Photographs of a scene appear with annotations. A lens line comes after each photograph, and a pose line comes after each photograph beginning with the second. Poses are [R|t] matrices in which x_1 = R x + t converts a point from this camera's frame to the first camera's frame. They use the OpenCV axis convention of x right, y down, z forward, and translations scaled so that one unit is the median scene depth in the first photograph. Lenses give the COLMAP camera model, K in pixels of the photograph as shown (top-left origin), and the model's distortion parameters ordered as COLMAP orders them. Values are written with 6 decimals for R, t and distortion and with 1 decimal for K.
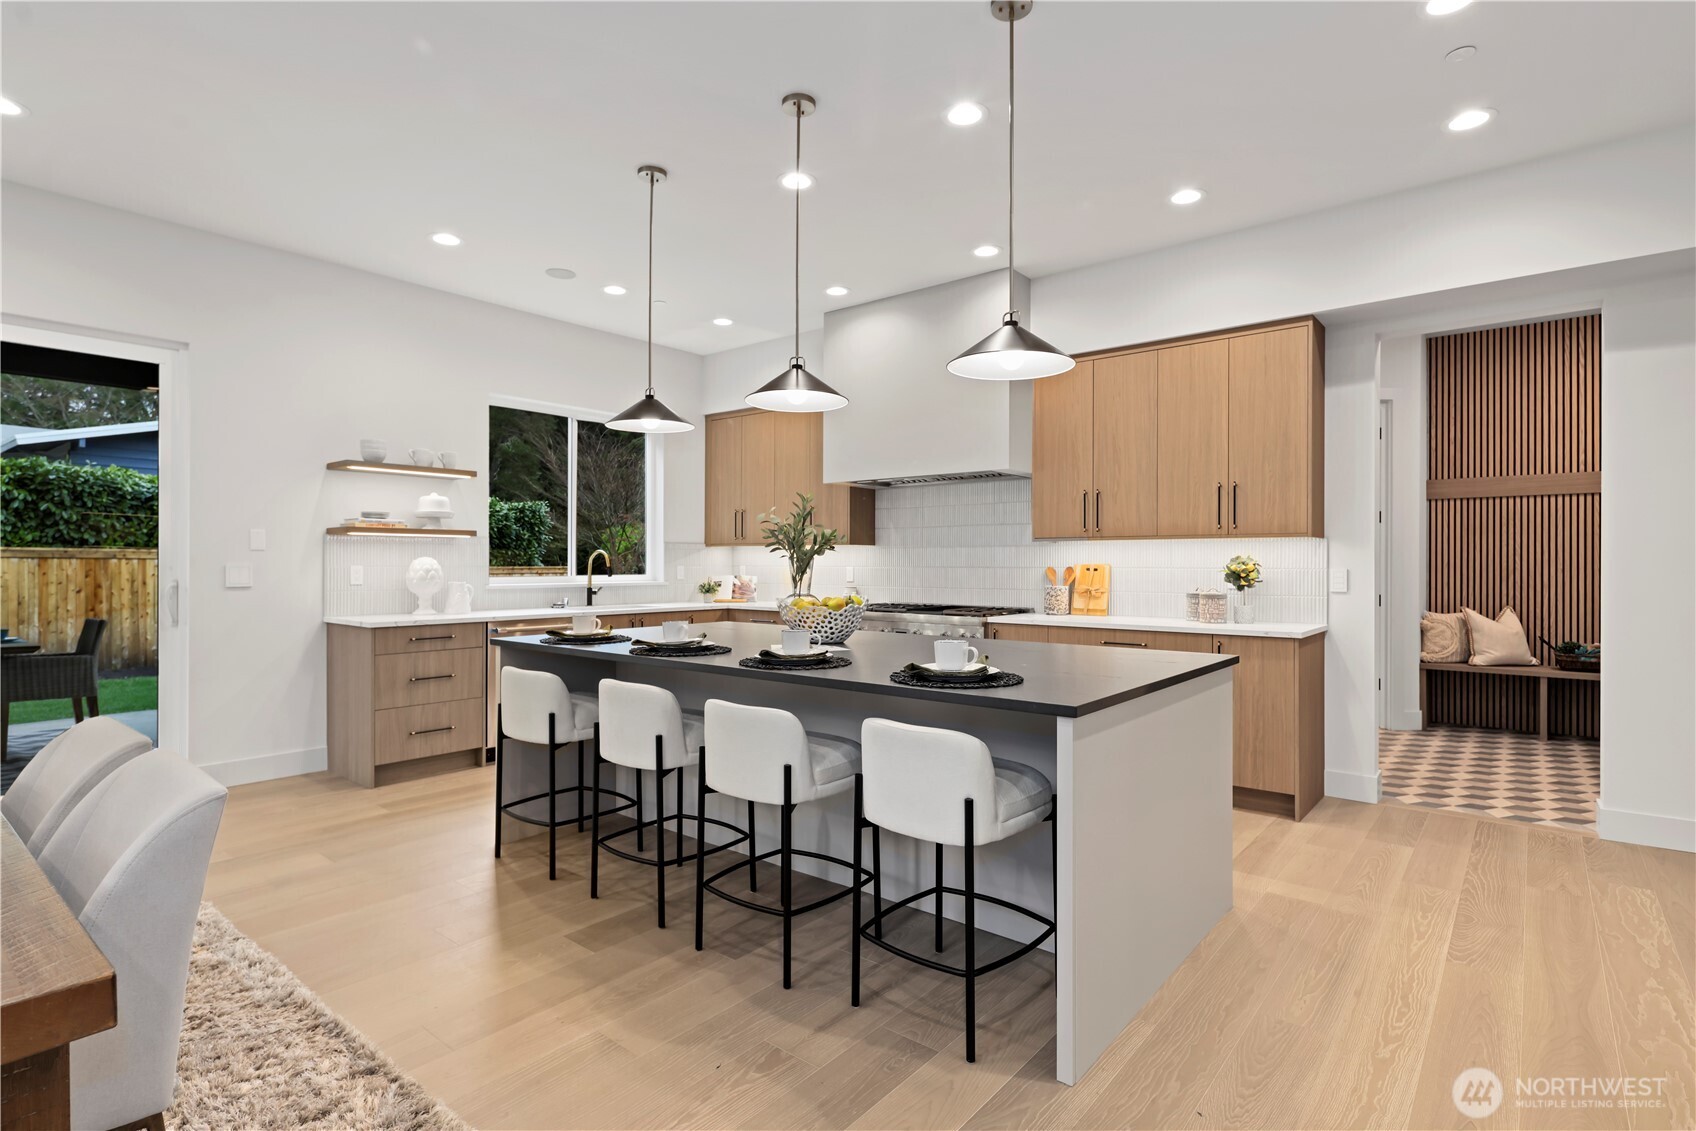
lens RADIAL K [[836.1, 0, 847.7], [0, 836.1, 566.3], [0, 0, 1]] dist [-0.002317, -0.002105]
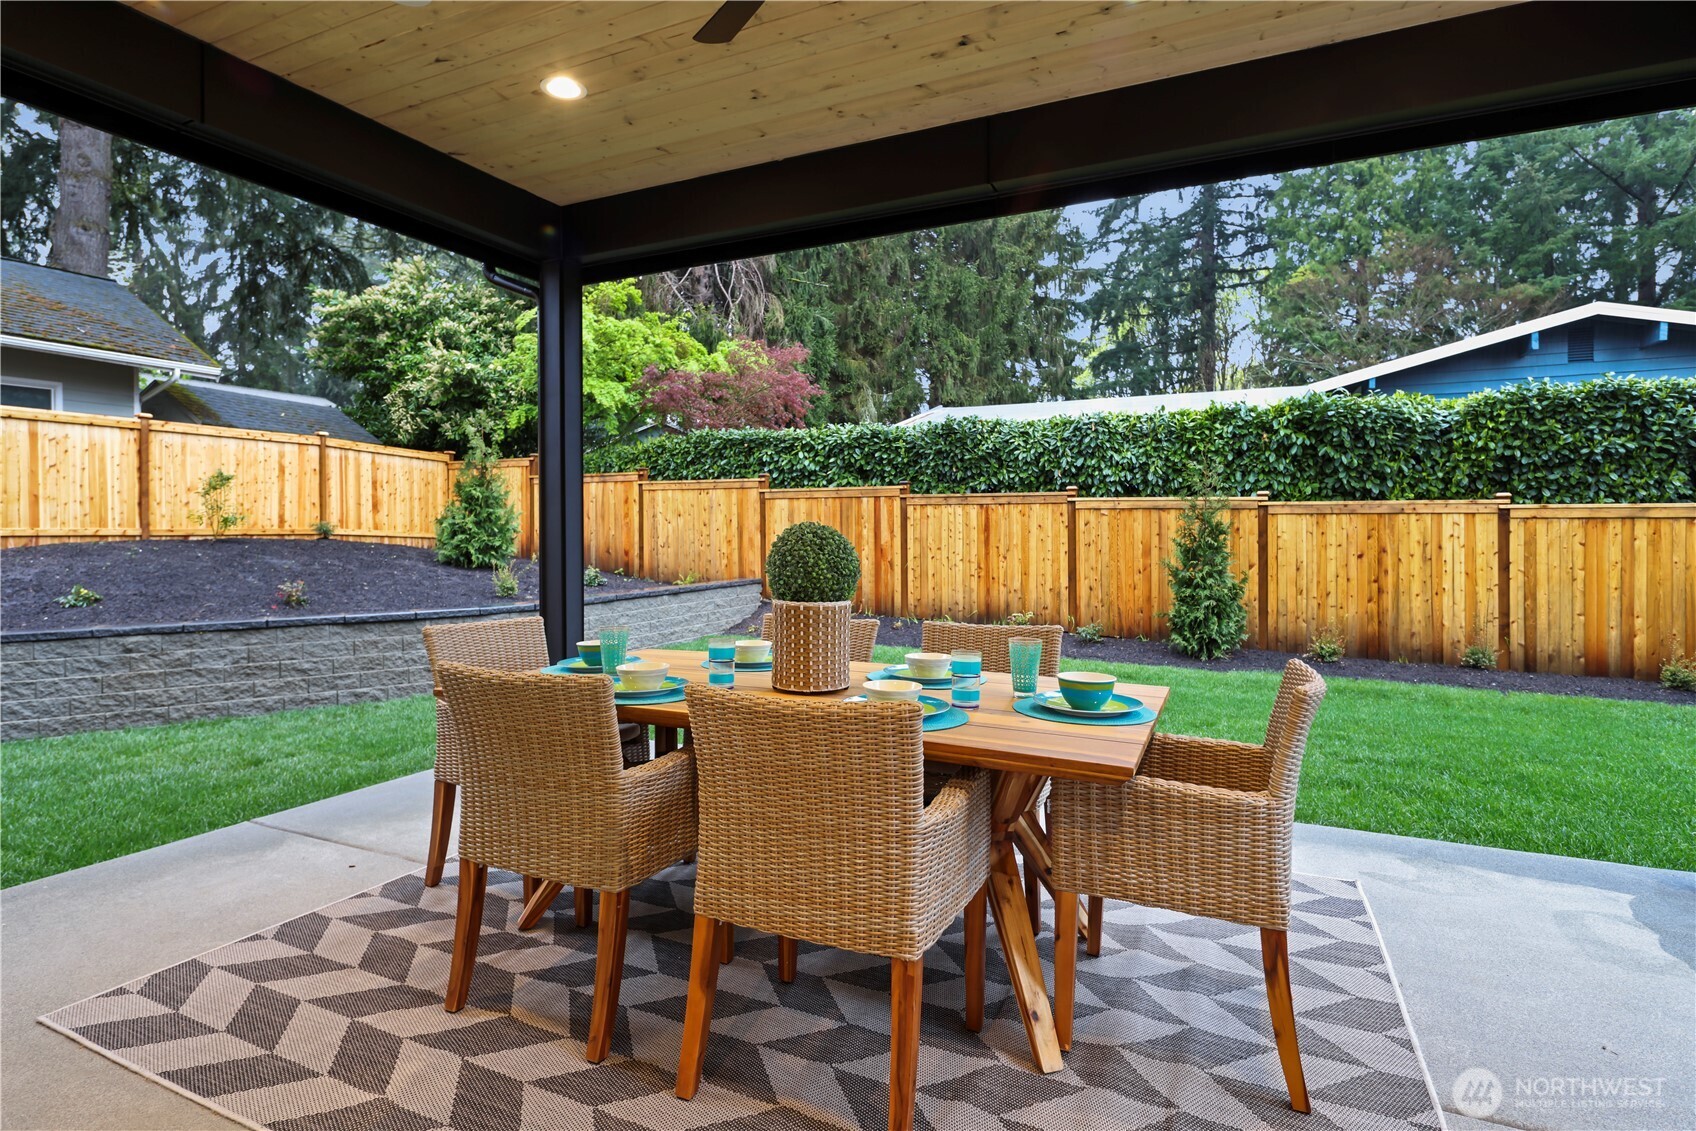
lens RADIAL K [[836.1, 0, 844.3], [0, 836.1, 533.3], [0, 0, 1]] dist [-0.002317, -0.002105]
pose [[0.247635, -0.000564, -0.968853, -0.286020], [0.002903, 0.999996, 0.000160, 0.006953], [0.968849, -0.002852, 0.247635, 0.339267]]
